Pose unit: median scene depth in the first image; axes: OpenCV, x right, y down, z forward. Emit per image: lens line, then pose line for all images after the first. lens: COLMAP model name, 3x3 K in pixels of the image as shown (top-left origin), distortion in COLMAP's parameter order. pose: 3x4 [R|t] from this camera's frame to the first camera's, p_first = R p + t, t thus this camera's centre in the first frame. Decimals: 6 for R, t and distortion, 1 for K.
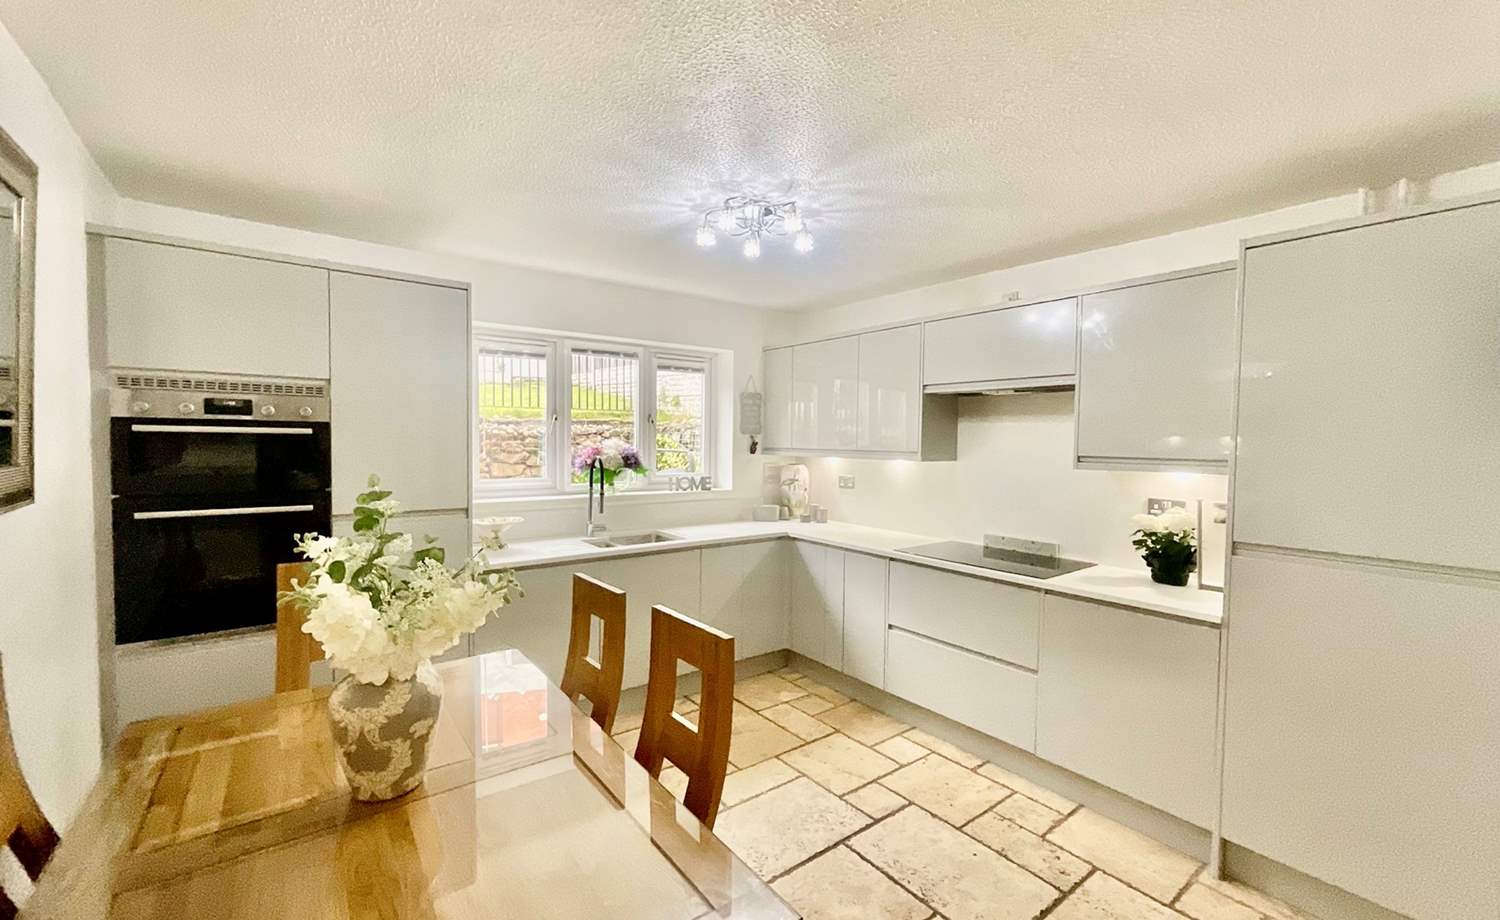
lens RADIAL K [[605.8, 0, 750.0], [0, 605.8, 460.0], [0, 0, 1]] dist [0.001100, 0.000420]
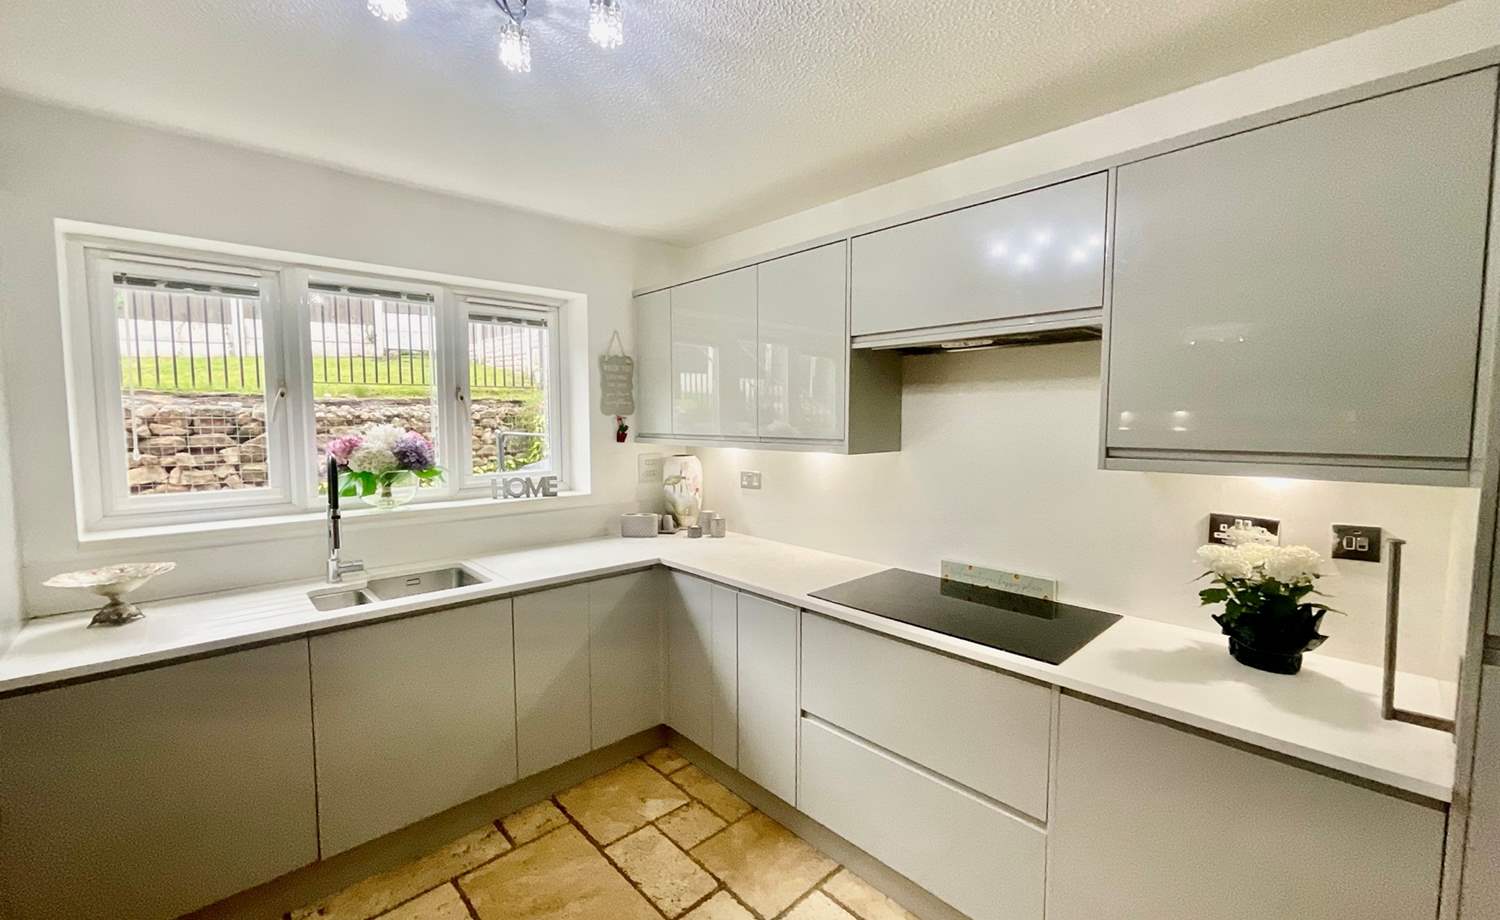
lens RADIAL K [[605.8, 0, 750.0], [0, 605.8, 460.0], [0, 0, 1]] dist [0.001100, 0.000420]
pose [[0.995206, -0.019379, 0.095863, 0.107342], [0.015978, 0.999220, 0.036123, -0.015513], [-0.096488, -0.034418, 0.994739, 0.340143]]
